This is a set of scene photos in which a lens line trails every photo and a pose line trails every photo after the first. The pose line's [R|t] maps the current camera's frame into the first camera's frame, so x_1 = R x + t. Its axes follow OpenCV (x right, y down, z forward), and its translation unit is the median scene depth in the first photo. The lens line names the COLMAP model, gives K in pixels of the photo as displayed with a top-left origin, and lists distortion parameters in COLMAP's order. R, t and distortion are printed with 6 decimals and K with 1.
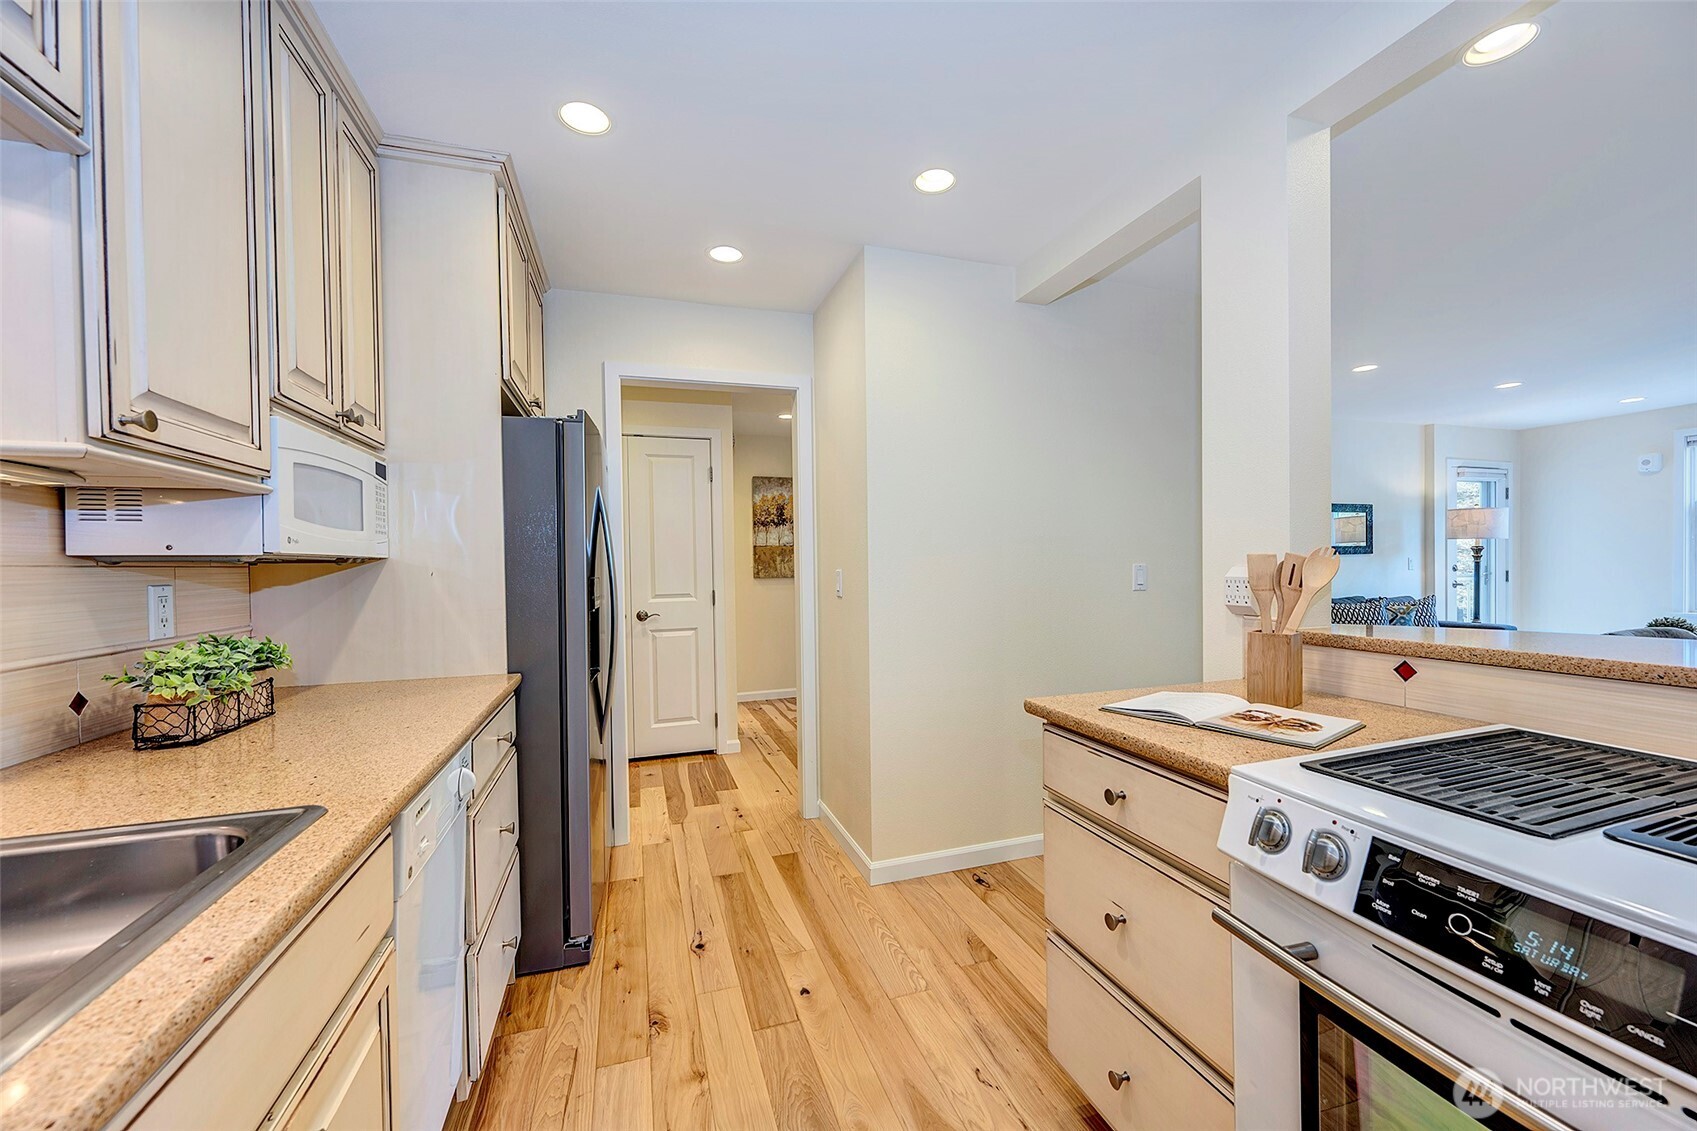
lens RADIAL K [[669.7, 0, 837.3], [0, 669.7, 570.1], [0, 0, 1]] dist [-0.001294, 0.000058]
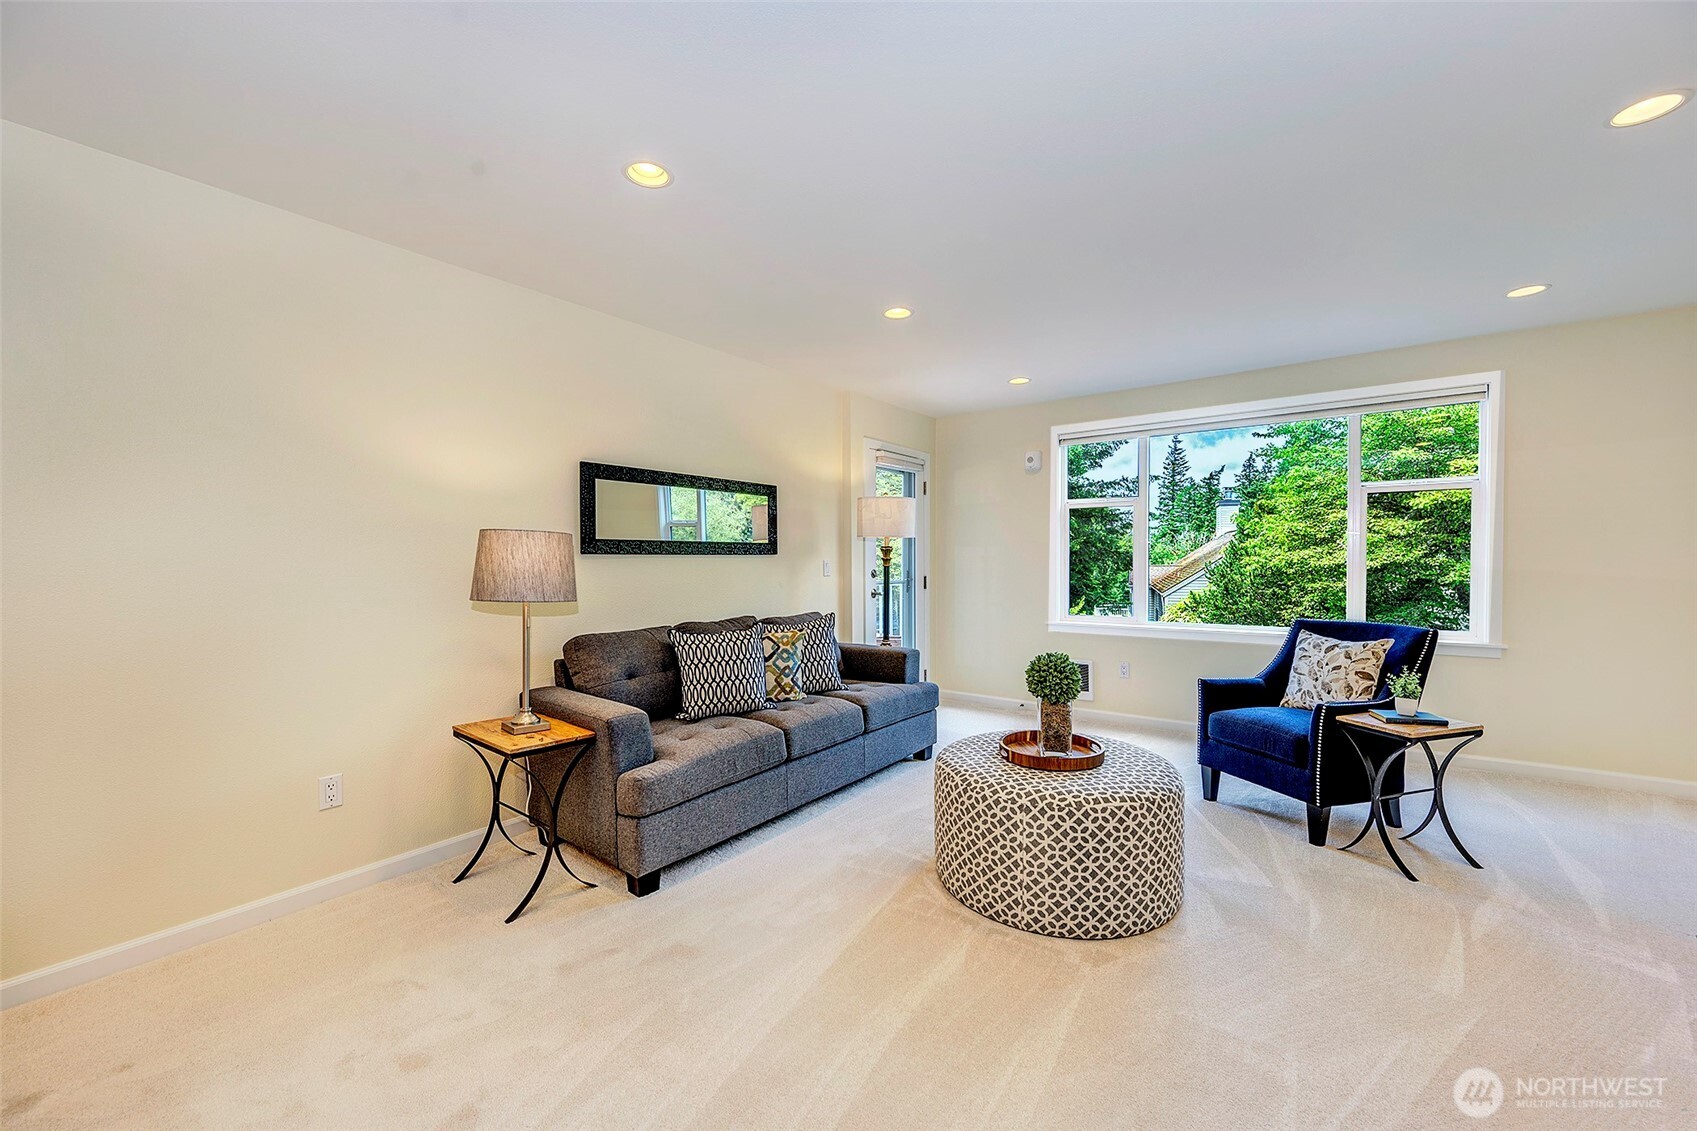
lens RADIAL K [[669.7, 0, 837.3], [0, 669.7, 570.1], [0, 0, 1]] dist [-0.001294, 0.000058]
pose [[0.824350, 0.000702, 0.566081, 0.443988], [-0.000666, 1.000000, -0.000270, -0.007693], [-0.566081, -0.000154, 0.824350, 0.369673]]
